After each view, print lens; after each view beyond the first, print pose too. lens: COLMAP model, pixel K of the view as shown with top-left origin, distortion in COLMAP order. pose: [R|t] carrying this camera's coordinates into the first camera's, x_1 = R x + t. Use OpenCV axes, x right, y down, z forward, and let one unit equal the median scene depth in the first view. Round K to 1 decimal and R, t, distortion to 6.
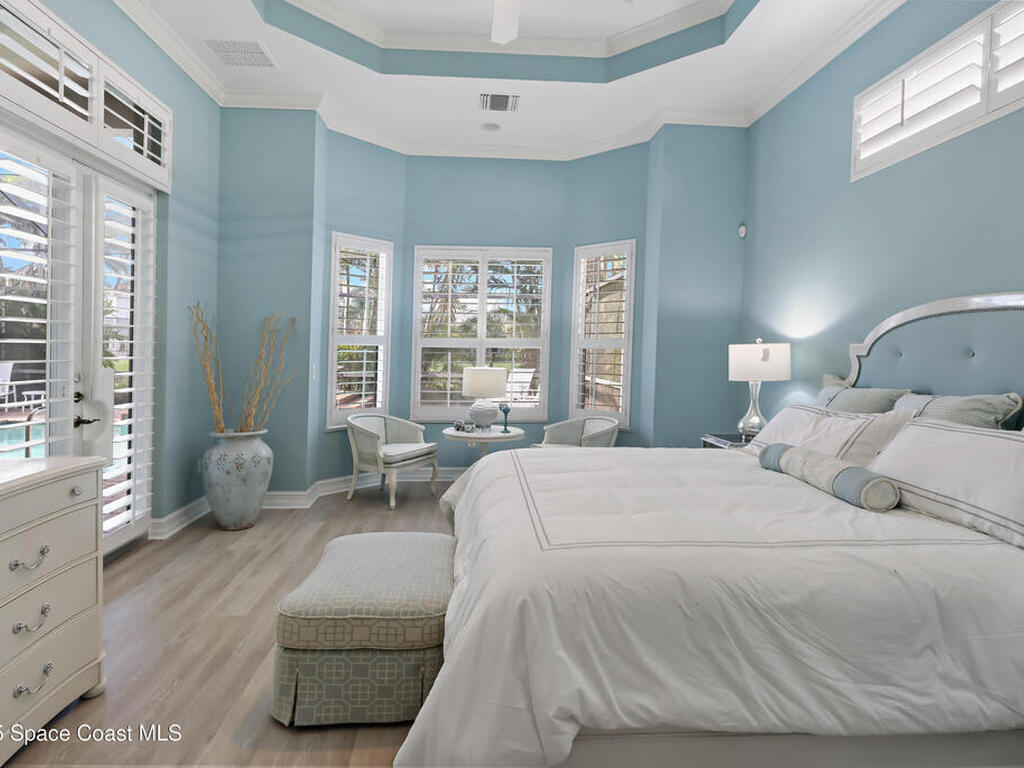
lens RADIAL K [[581.3, 0, 505.2], [0, 581.3, 372.9], [0, 0, 1]] dist [0.000222, -0.002030]
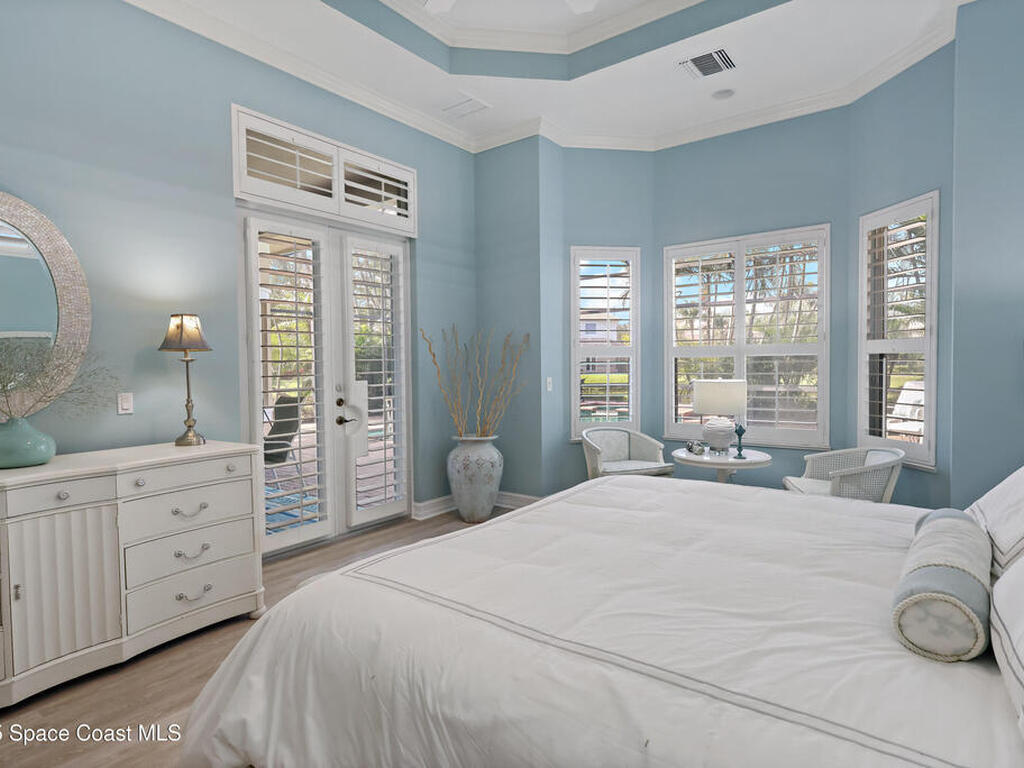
lens RADIAL K [[581.3, 0, 504.4], [0, 581.3, 388.4], [0, 0, 1]] dist [0.000222, -0.002030]
pose [[0.757623, 0.006560, -0.652659, 0.331618], [-0.004104, 0.999978, 0.005287, 0.000227], [0.652679, -0.001327, 0.757633, 0.177000]]
